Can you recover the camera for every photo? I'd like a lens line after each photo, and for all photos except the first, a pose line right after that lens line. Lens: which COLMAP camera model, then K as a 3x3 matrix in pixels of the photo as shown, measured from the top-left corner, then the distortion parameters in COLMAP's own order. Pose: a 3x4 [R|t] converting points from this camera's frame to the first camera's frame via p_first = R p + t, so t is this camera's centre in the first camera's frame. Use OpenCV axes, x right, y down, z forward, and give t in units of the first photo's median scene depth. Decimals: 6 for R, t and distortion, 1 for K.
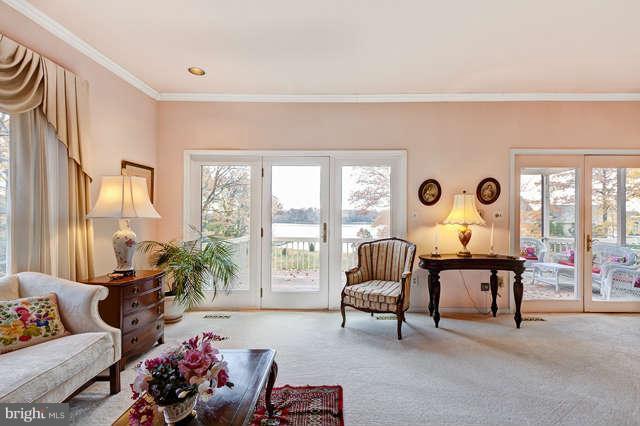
lens RADIAL K [[306.3, 0, 338.3], [0, 306.3, 220.1], [0, 0, 1]] dist [0.002037, 0.000191]
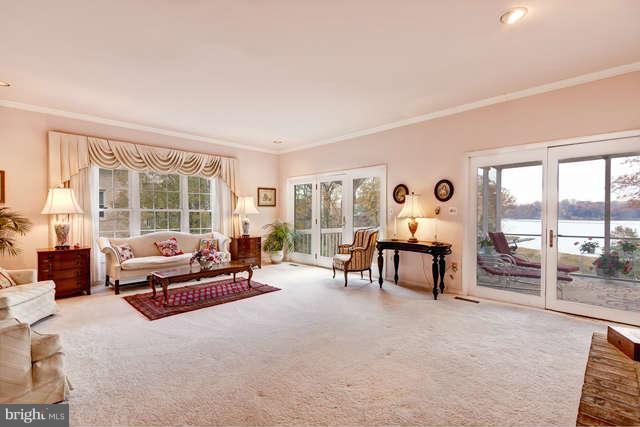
lens RADIAL K [[292.7, 0, 317.6], [0, 292.7, 215.9], [0, 0, 1]] dist [0.002460, 0.000214]
pose [[0.706264, 0.004048, -0.707937, 0.993949], [-0.001619, 0.999990, 0.004104, 0.001088], [0.707947, -0.001752, 0.706264, -0.177097]]
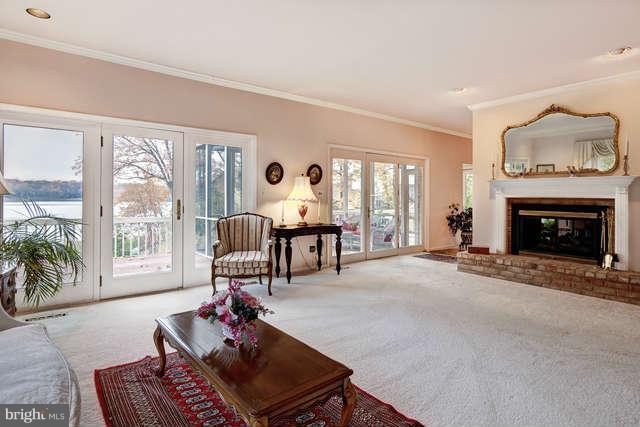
lens RADIAL K [[348.2, 0, 320.4], [0, 348.2, 196.0], [0, 0, 1]] dist [-0.002467, -0.000421]
pose [[0.780303, 0.001999, 0.625398, -0.420509], [-0.002285, 0.999997, -0.000346, -0.003619], [-0.625397, -0.001160, 0.780306, -0.164151]]
